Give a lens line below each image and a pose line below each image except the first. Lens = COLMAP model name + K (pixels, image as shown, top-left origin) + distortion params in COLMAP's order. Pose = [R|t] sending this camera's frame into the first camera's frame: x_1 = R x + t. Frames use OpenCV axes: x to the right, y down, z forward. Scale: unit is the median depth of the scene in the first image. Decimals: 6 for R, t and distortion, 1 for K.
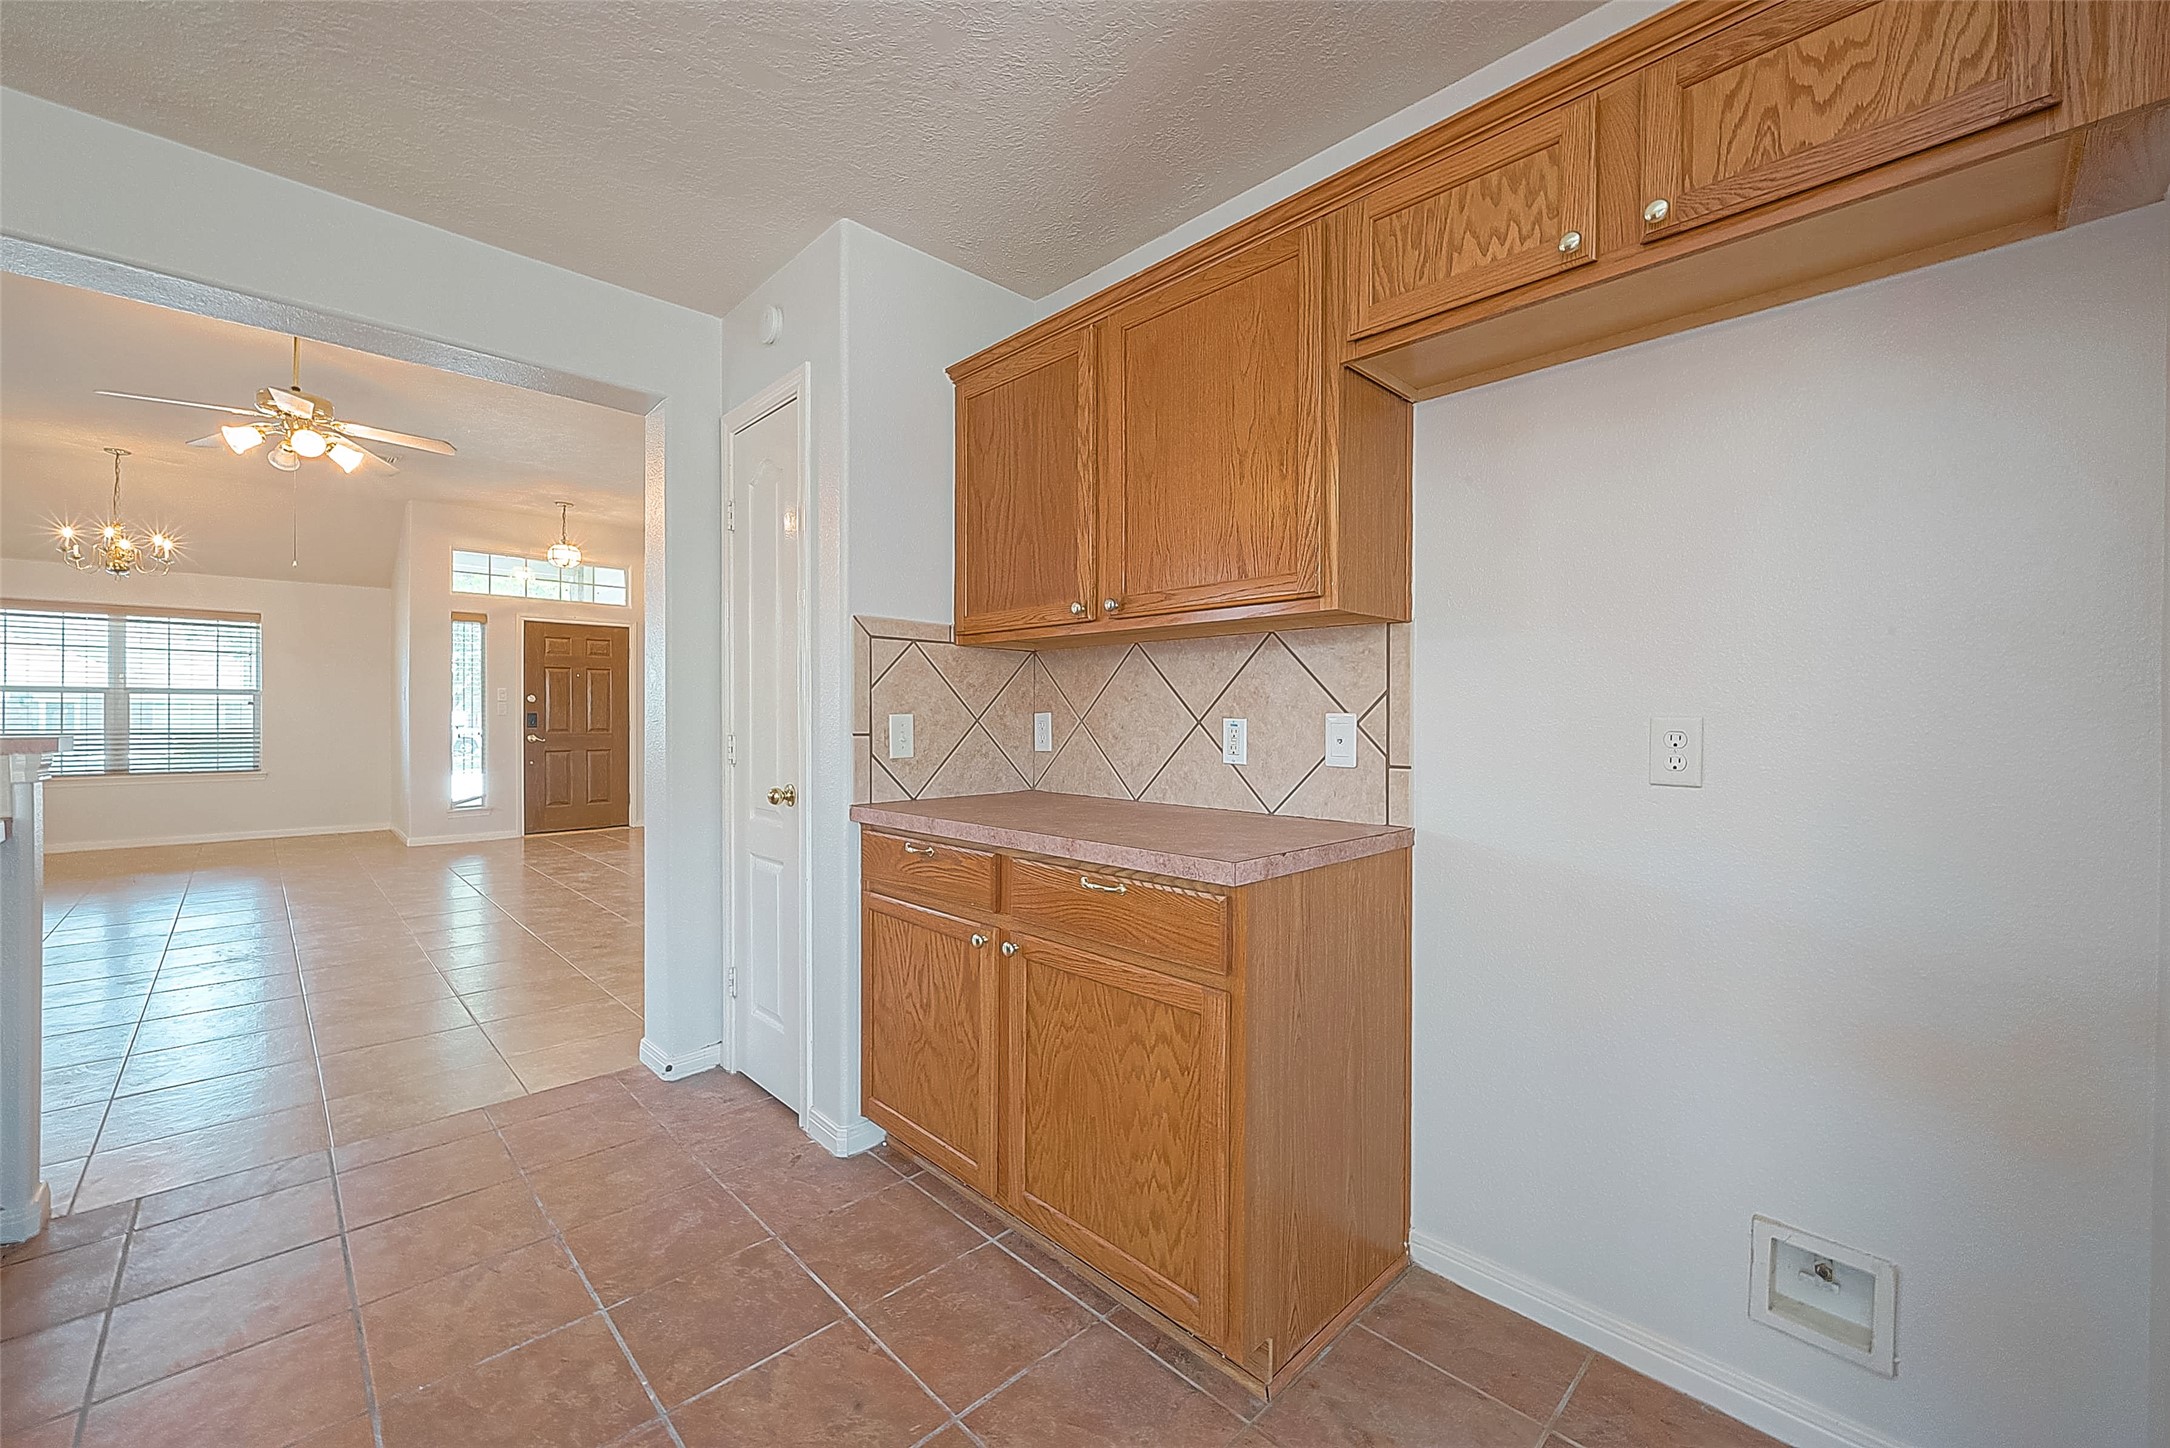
lens RADIAL K [[856.0, 0, 1086.6], [0, 856.0, 719.3], [0, 0, 1]] dist [-0.000262, -0.000053]
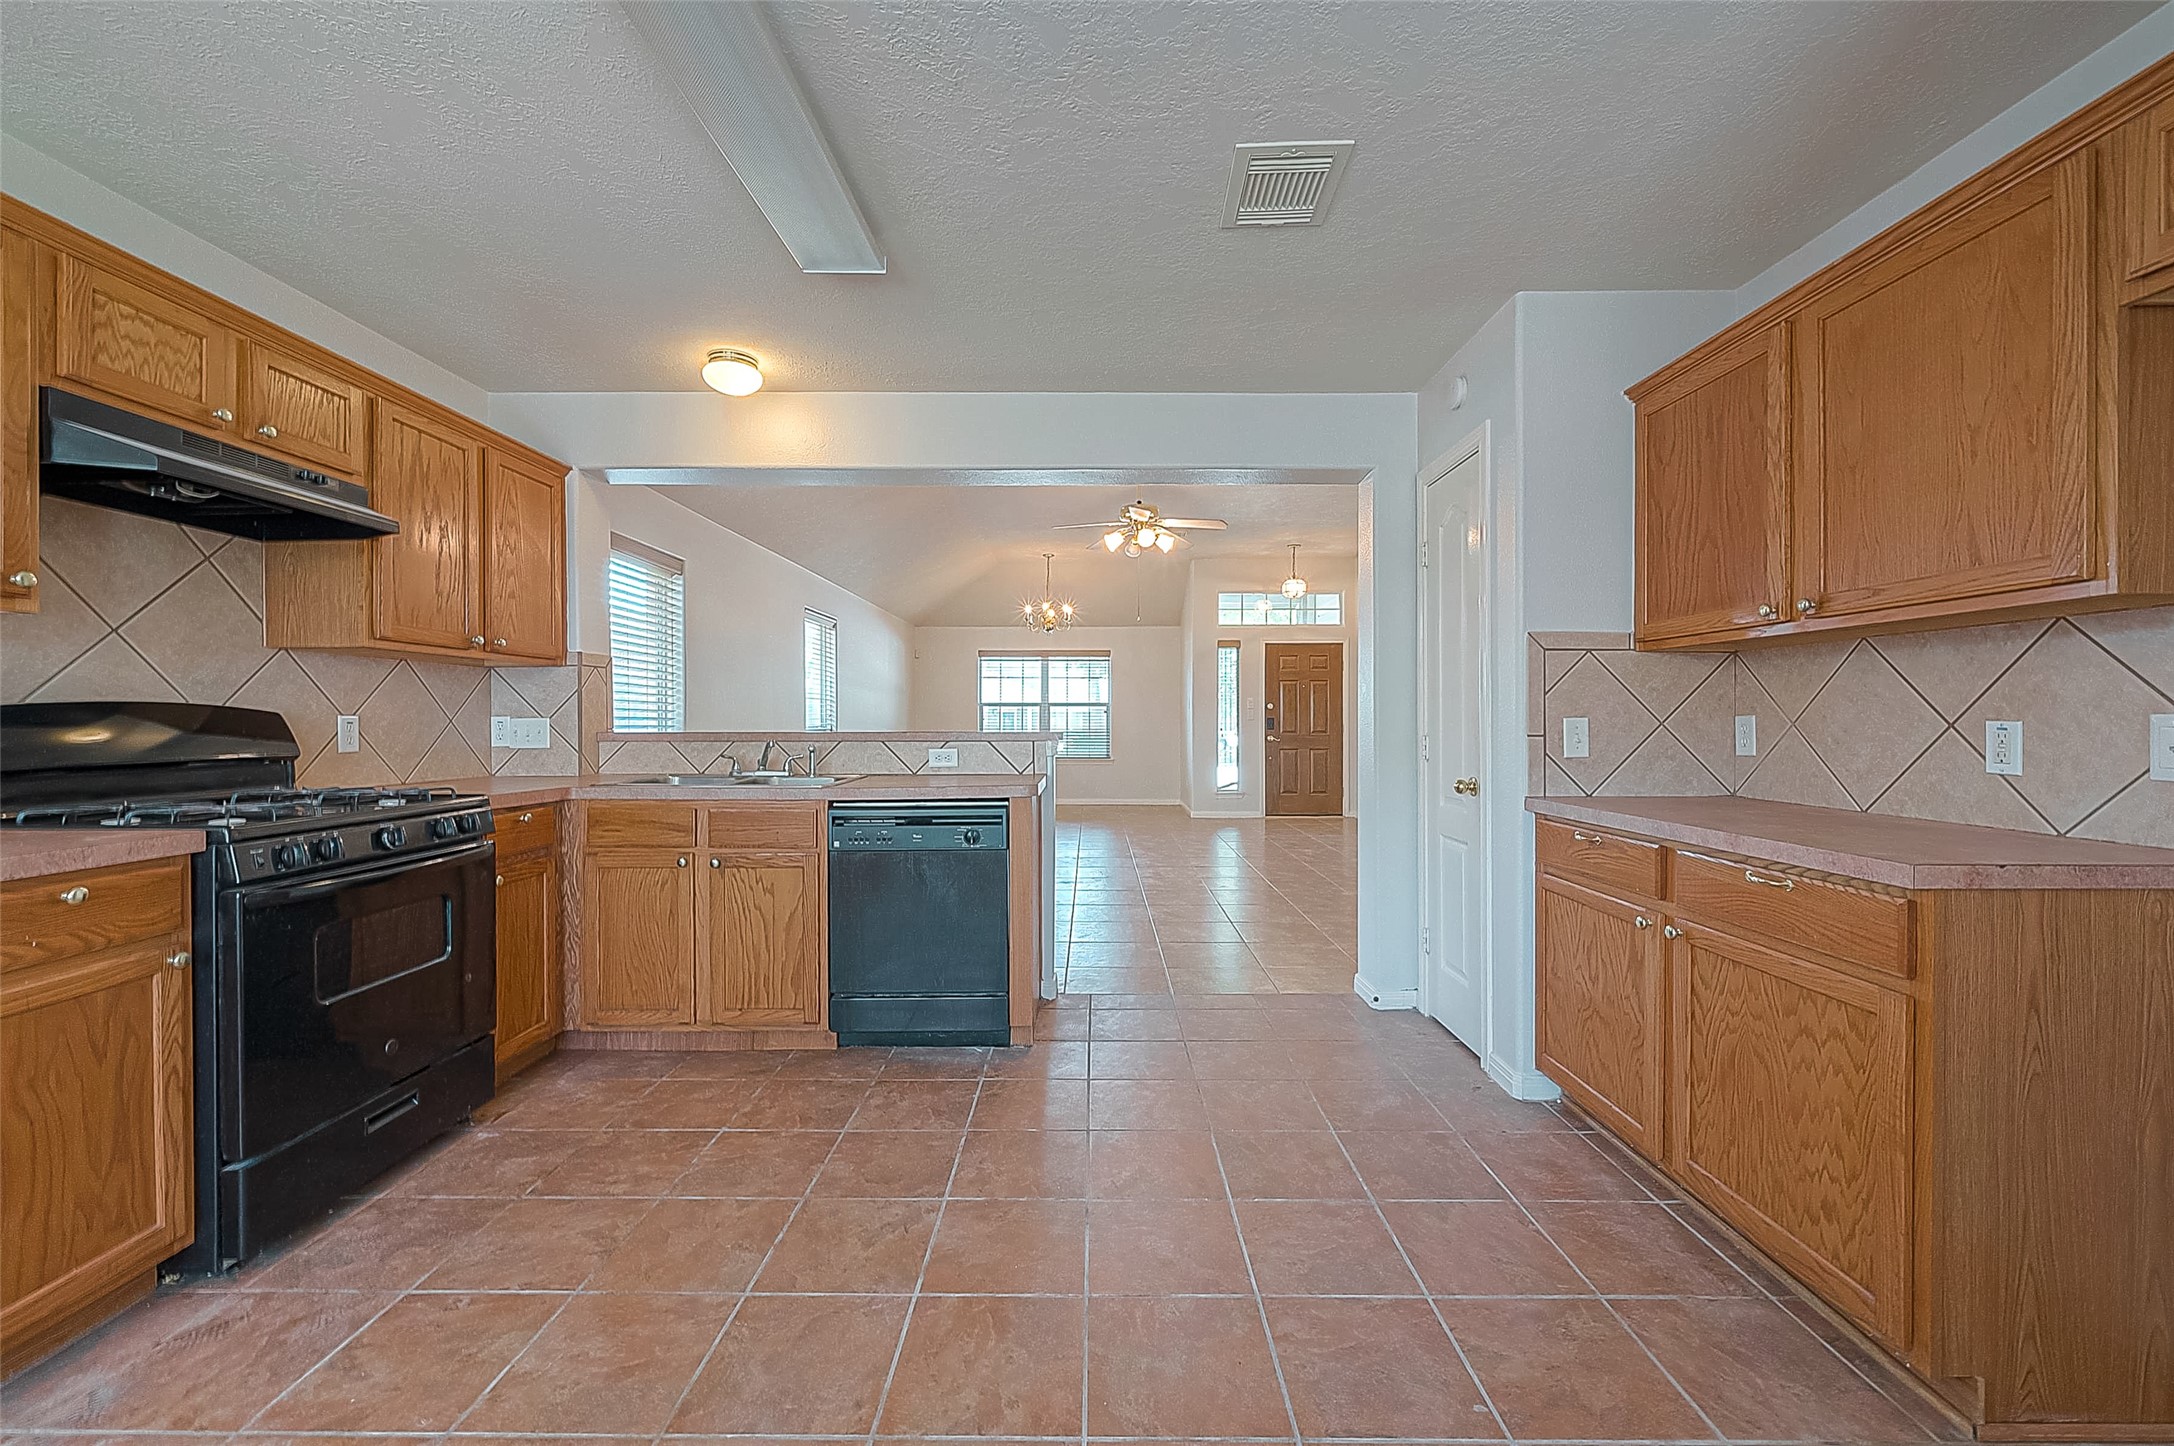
lens RADIAL K [[857.8, 0, 1086.5], [0, 857.8, 721.6], [0, 0, 1]] dist [-0.000641, 0.000301]
pose [[0.711248, -0.001065, -0.702940, 0.095905], [-0.000506, 0.999998, -0.002028, 0.001375], [0.702941, 0.001798, 0.711246, -0.197215]]
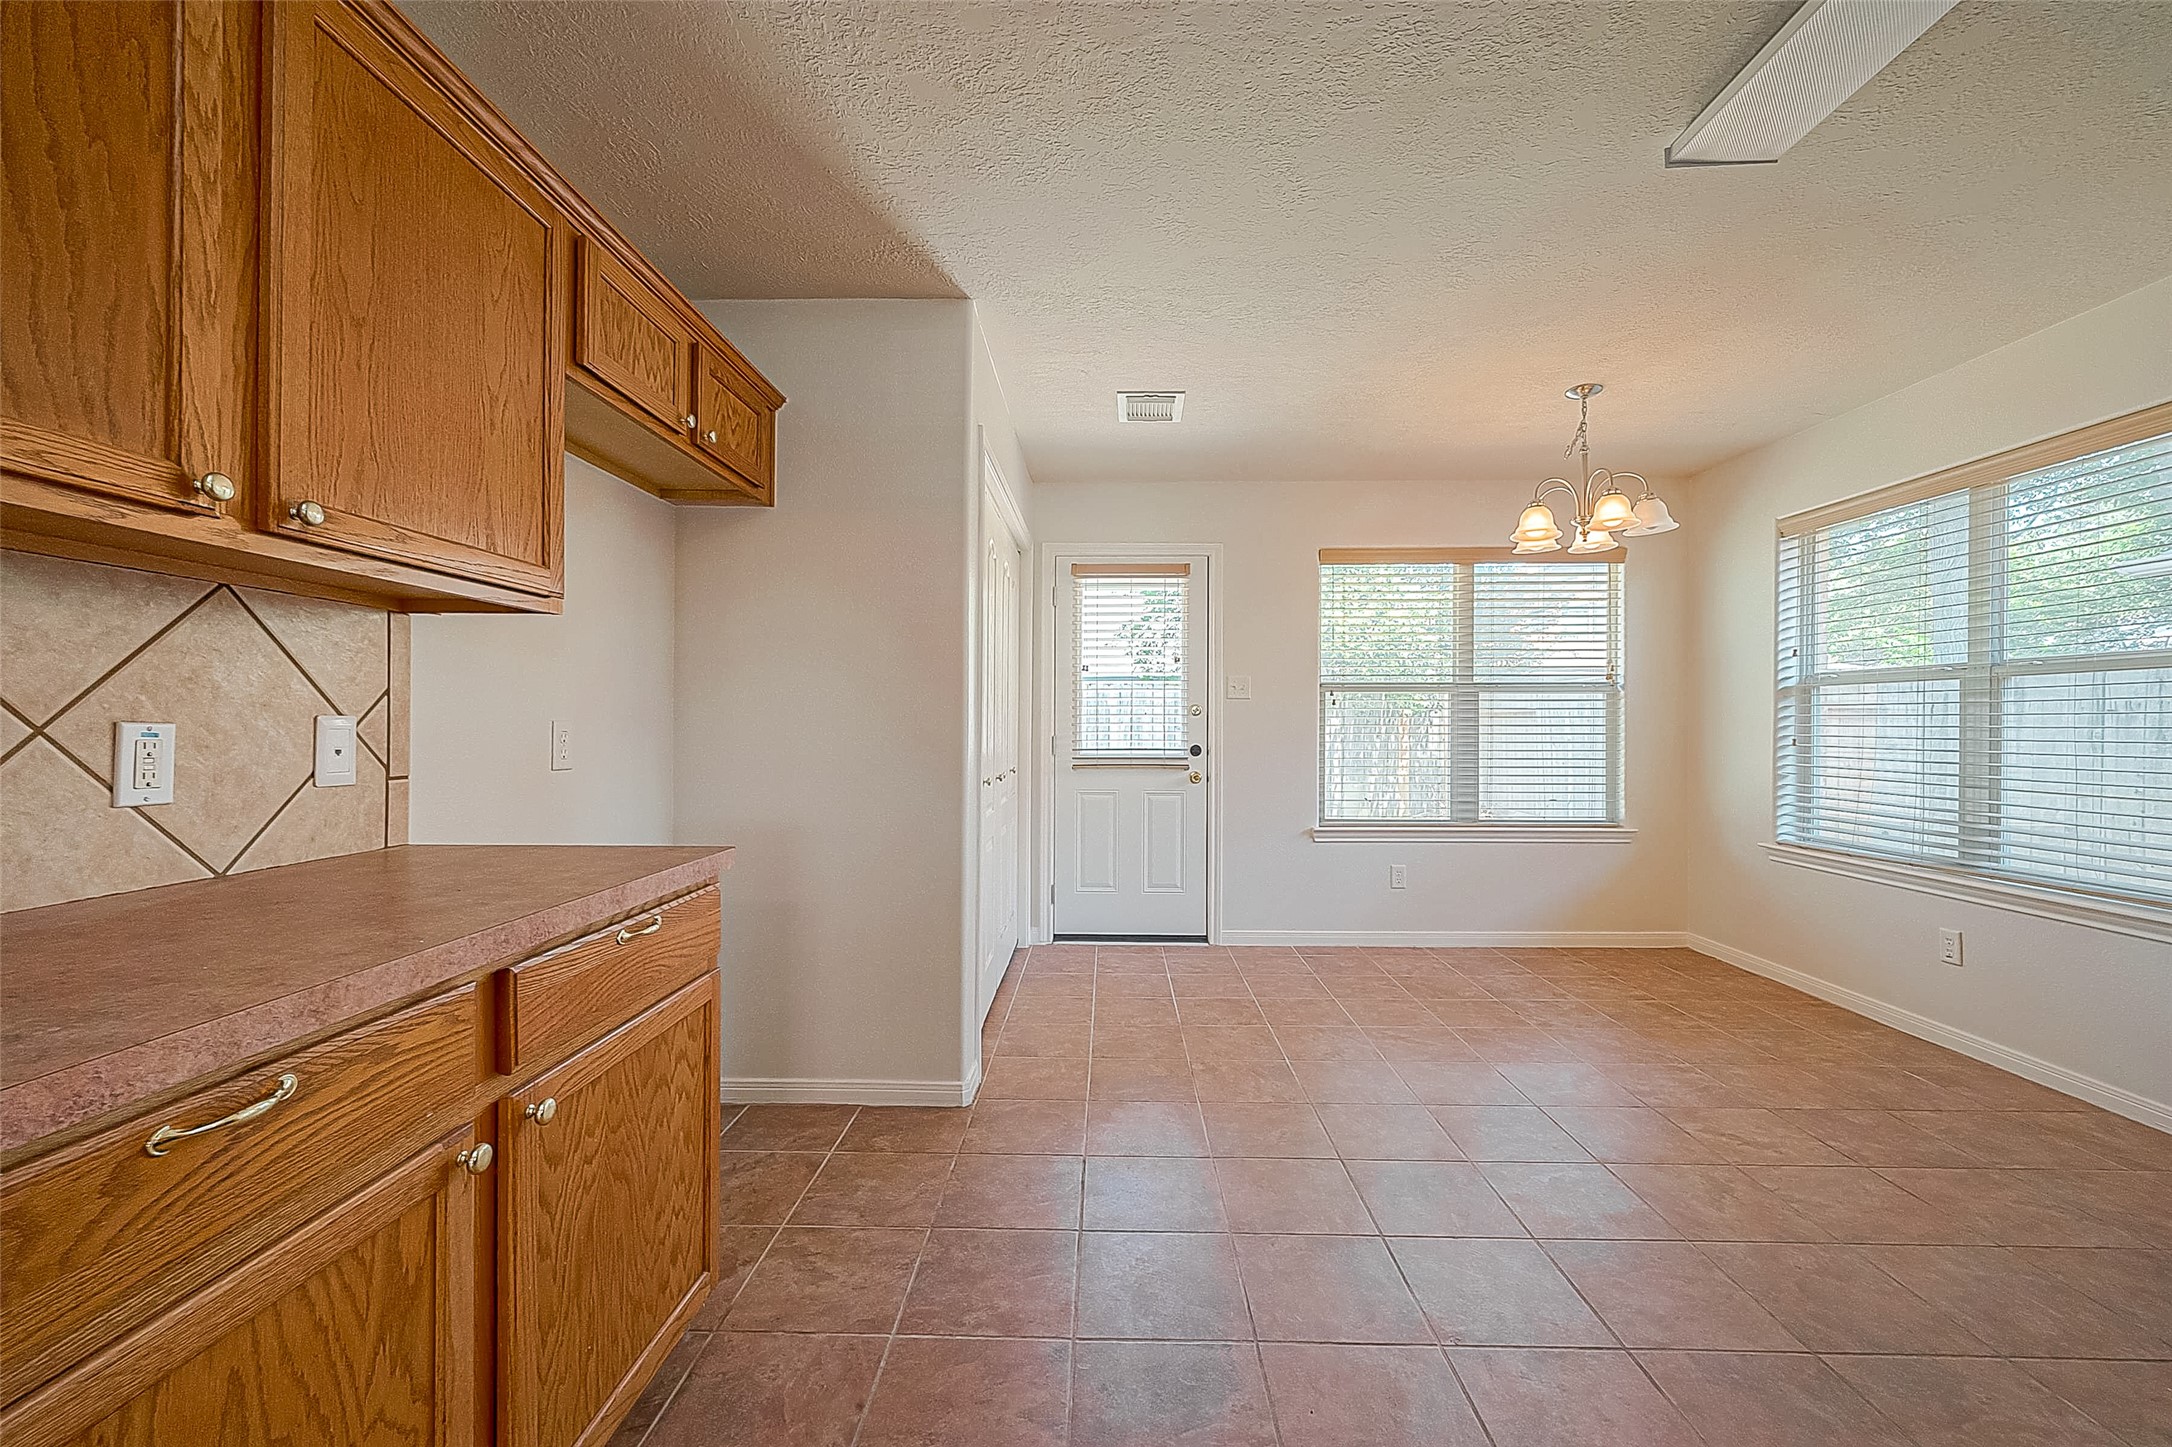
lens RADIAL K [[854.1, 0, 1089.4], [0, 854.1, 725.4], [0, 0, 1]] dist [-0.000910, 0.000223]
pose [[-0.701406, -0.007768, 0.712720, -0.502515], [-0.005270, 0.999970, 0.005712, -0.004413], [-0.712742, 0.000250, -0.701426, 0.740000]]
